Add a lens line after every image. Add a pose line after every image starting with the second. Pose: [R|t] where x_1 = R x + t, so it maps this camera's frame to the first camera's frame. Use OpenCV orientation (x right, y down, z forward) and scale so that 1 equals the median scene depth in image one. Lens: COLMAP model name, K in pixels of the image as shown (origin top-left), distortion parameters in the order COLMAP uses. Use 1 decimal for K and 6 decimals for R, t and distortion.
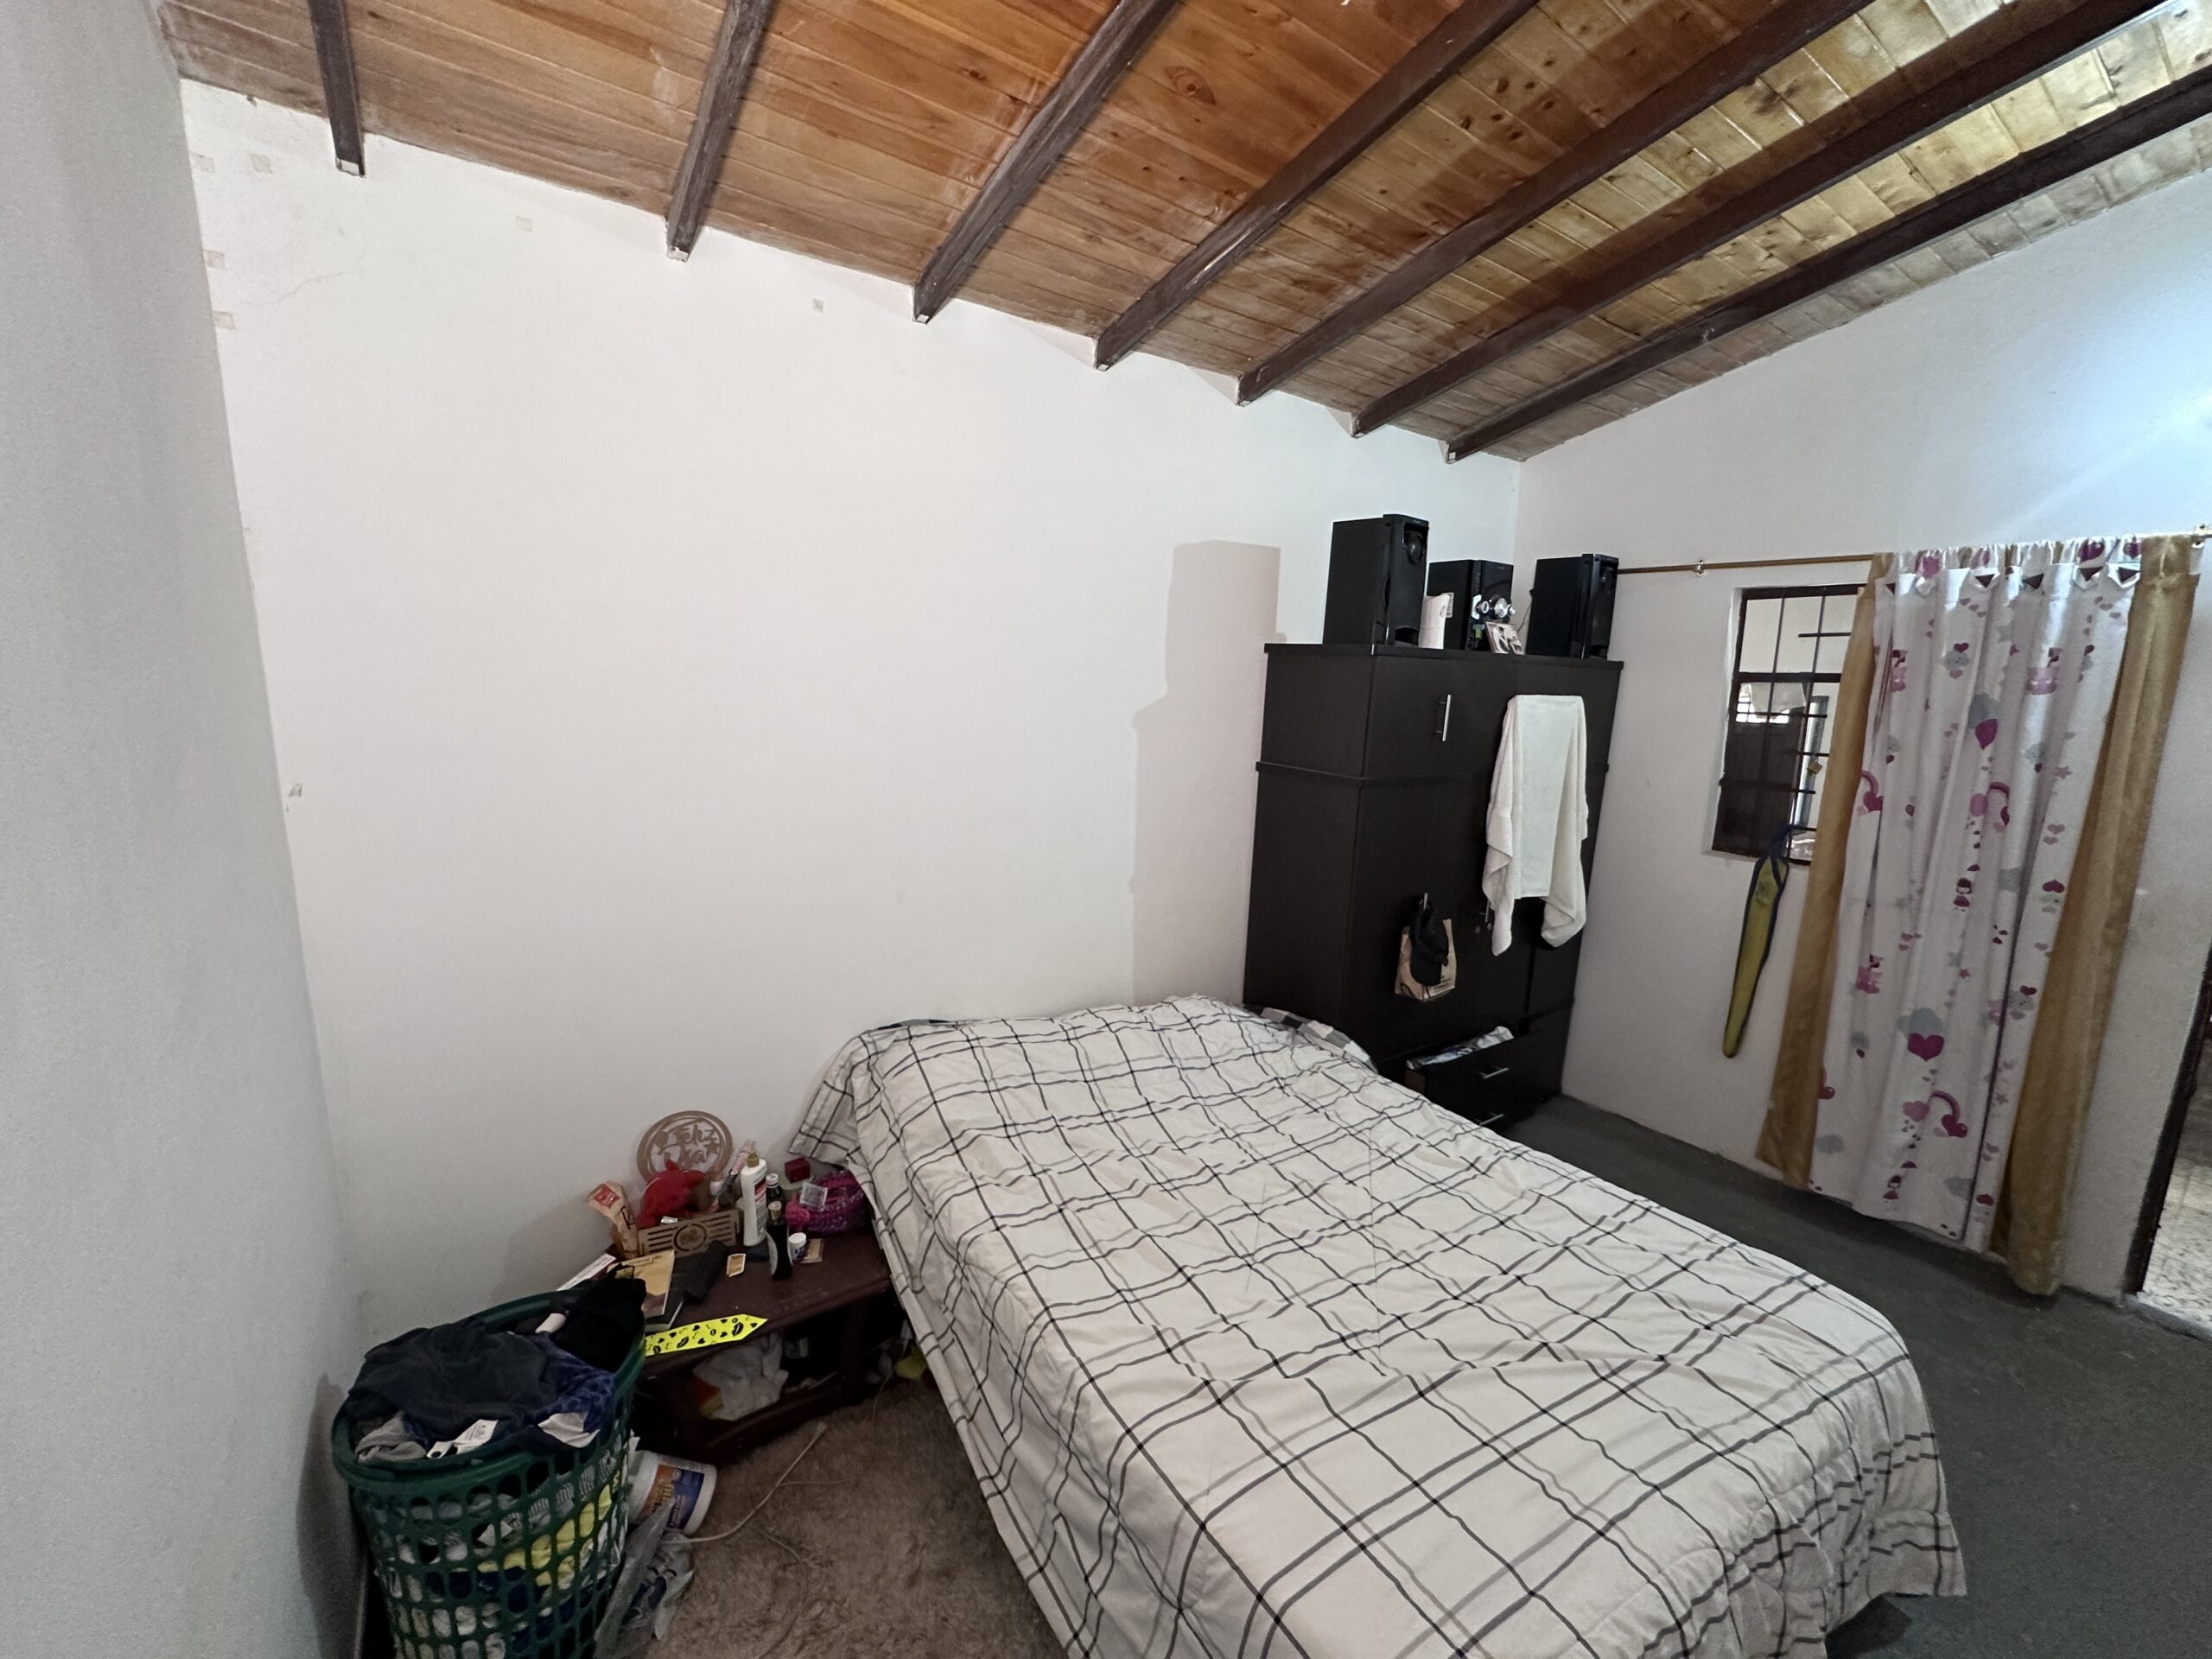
lens RADIAL K [[879.8, 0, 1106.0], [0, 879.8, 829.5], [0, 0, 1]] dist [-0.001331, -0.000004]
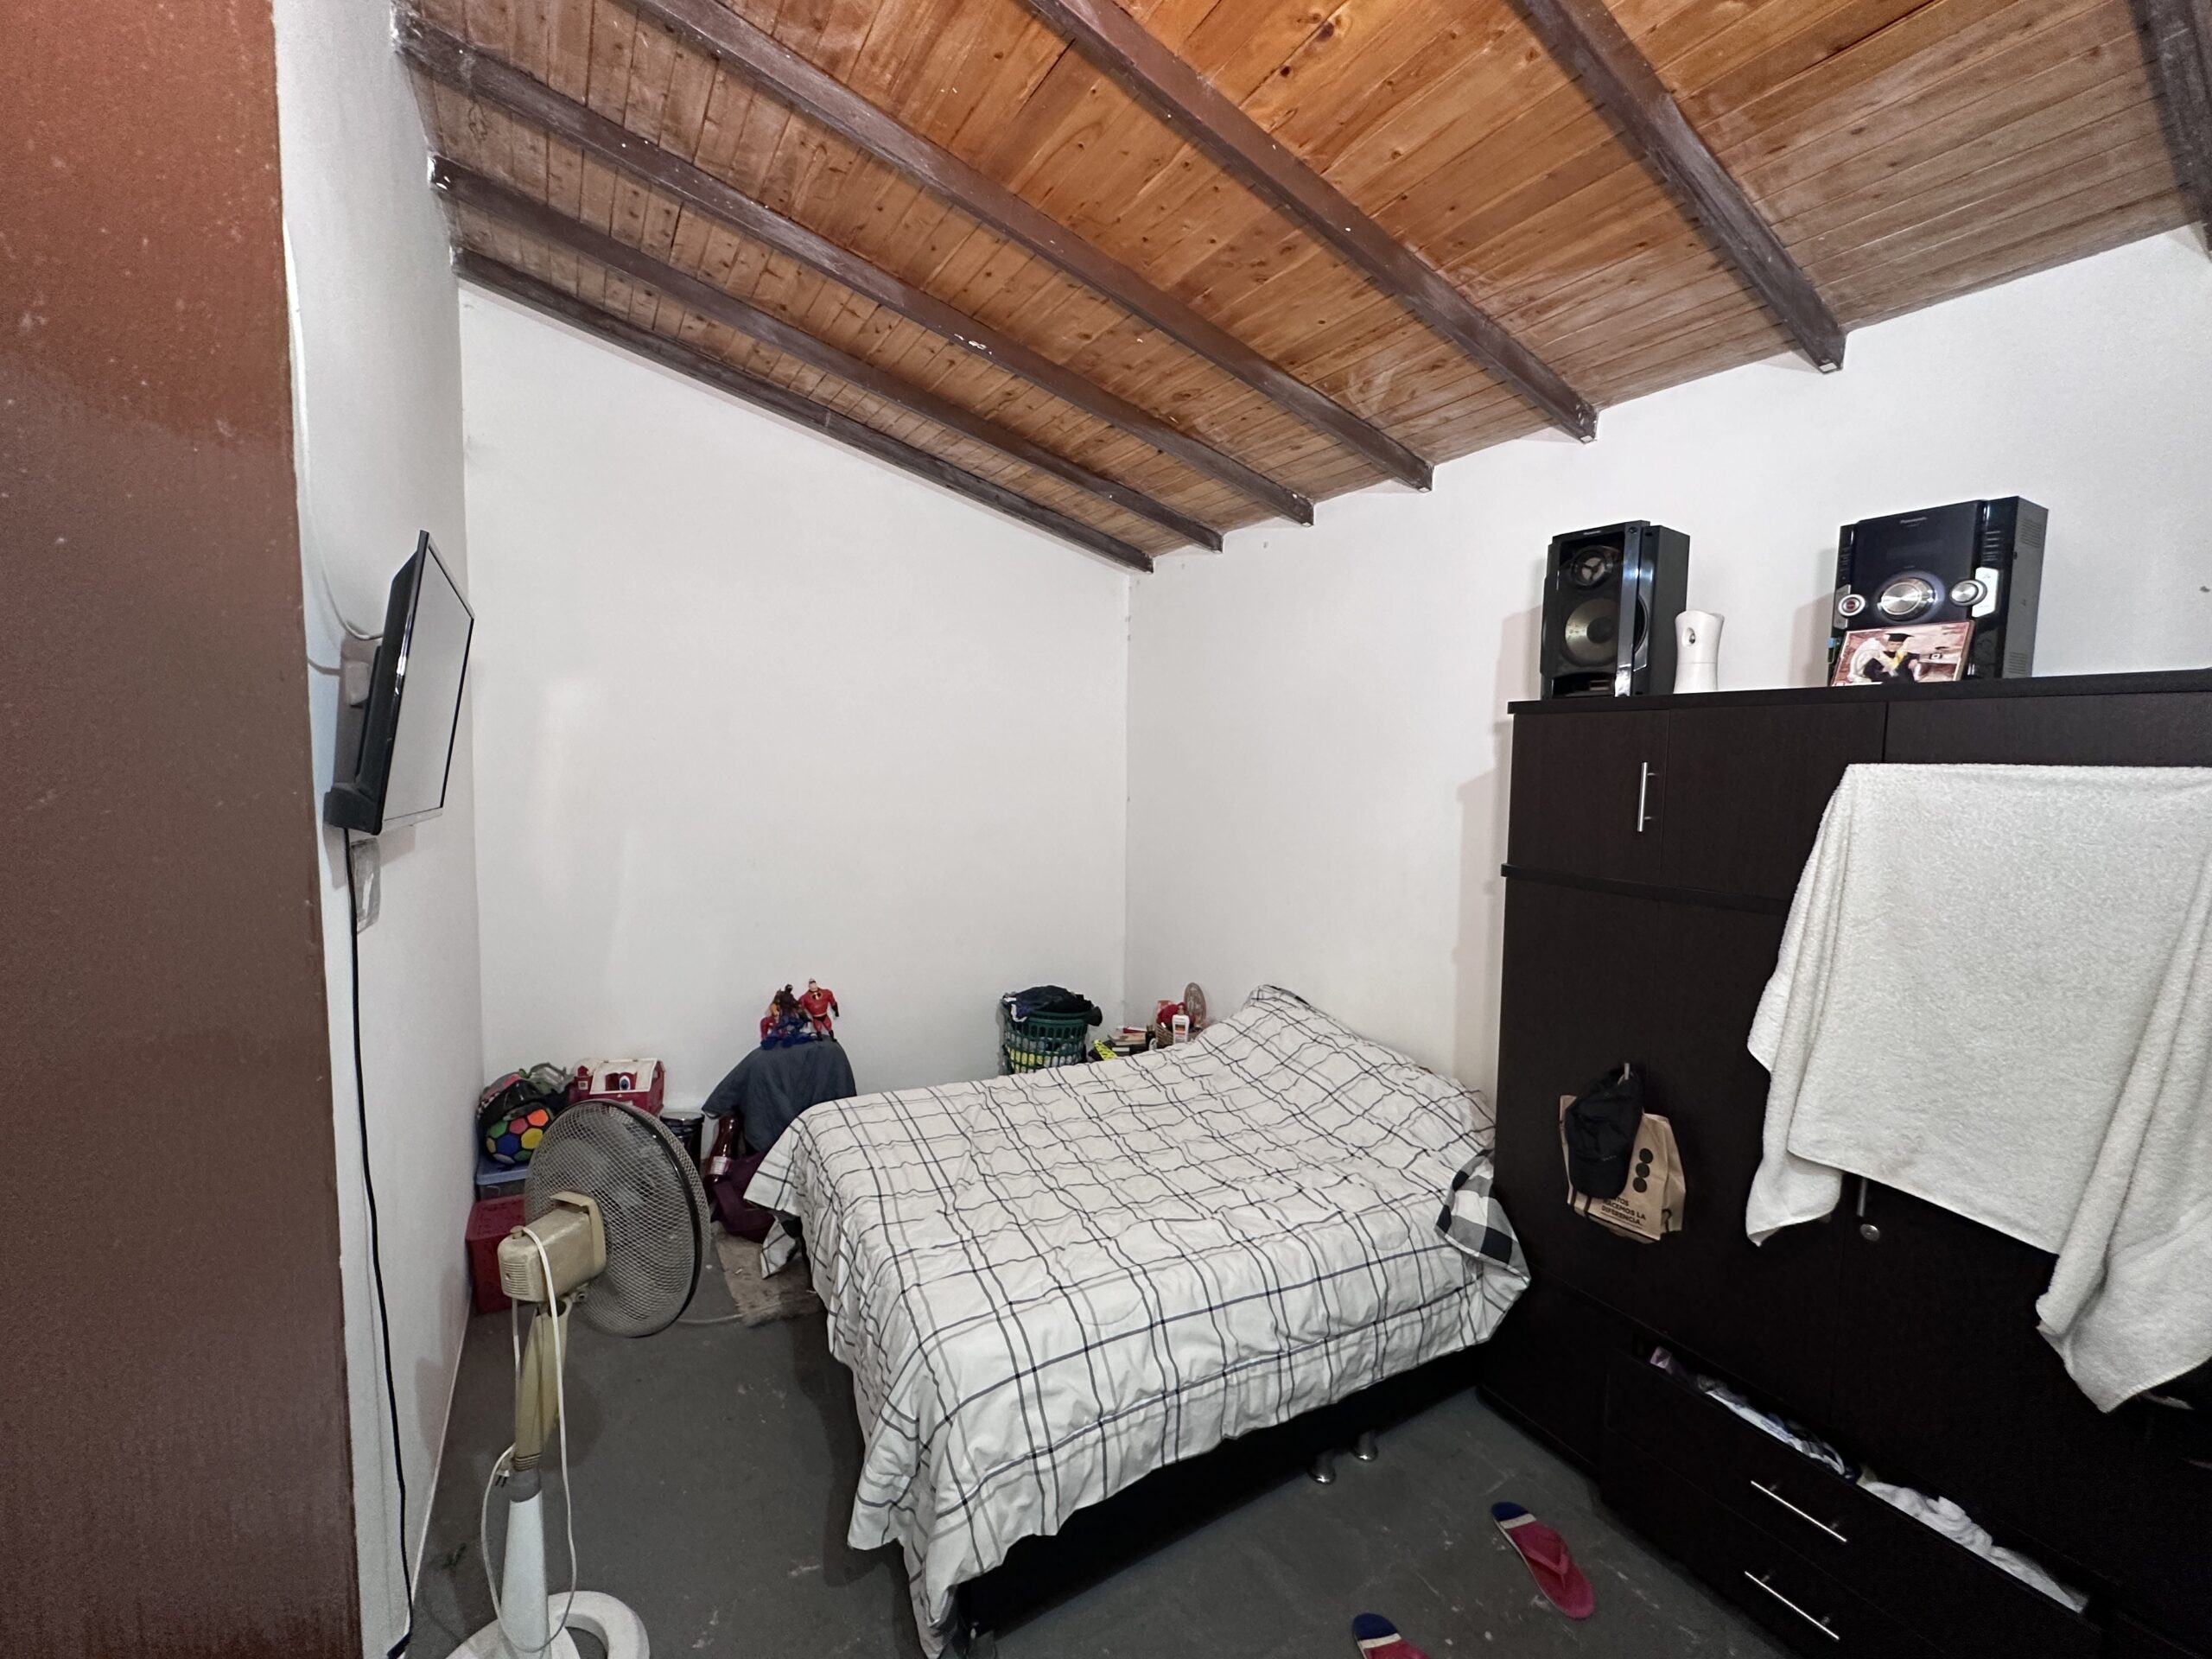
lens RADIAL K [[879.8, 0, 1106.0], [0, 879.8, 829.5], [0, 0, 1]] dist [-0.001331, -0.000004]
pose [[-0.050658, 0.048480, -0.997539, 1.096927], [-0.209792, 0.976019, 0.058088, -0.055269], [0.976433, 0.212218, -0.039273, 0.651381]]
